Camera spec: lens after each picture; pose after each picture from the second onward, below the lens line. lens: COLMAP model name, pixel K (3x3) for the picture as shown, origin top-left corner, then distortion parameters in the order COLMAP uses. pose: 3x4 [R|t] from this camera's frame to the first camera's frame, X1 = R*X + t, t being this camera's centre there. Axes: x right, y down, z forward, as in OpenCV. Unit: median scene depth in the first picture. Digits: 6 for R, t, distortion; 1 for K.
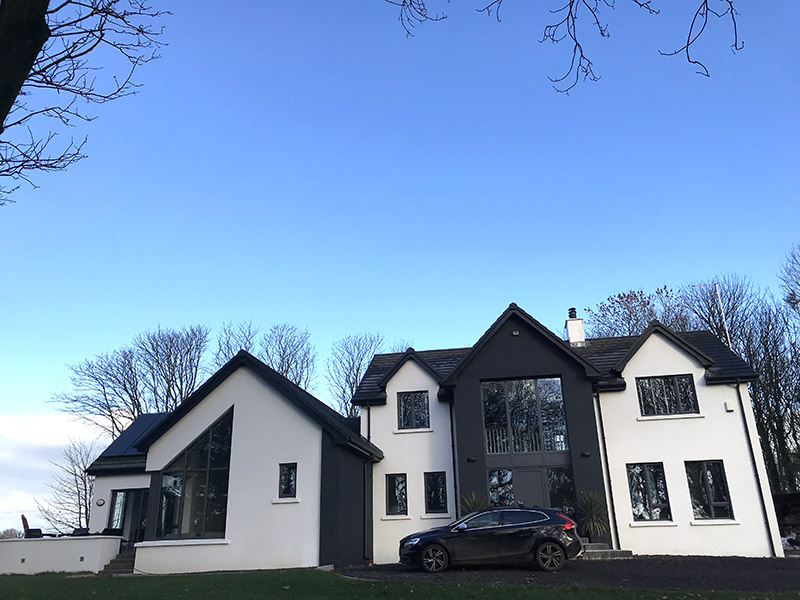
lens RADIAL K [[661.4, 0, 398.8], [0, 661.4, 302.1], [0, 0, 1]] dist [0.018421, 0.008288]
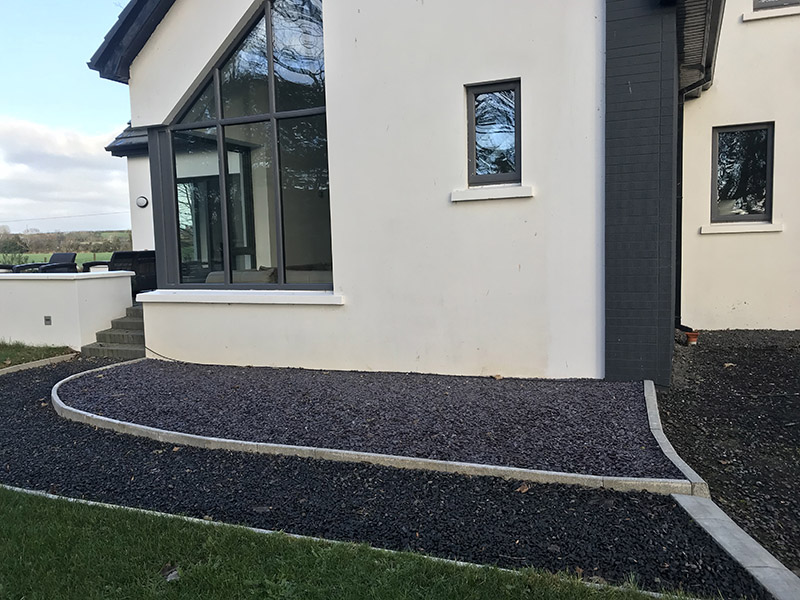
lens RADIAL K [[661.4, 0, 399.1], [0, 661.4, 302.3], [0, 0, 1]] dist [0.018421, 0.008288]
pose [[0.976723, 0.016035, -0.213902, -0.139471], [0.078785, 0.900685, 0.427270, 0.196448], [0.199510, -0.434177, 0.878457, 0.651185]]
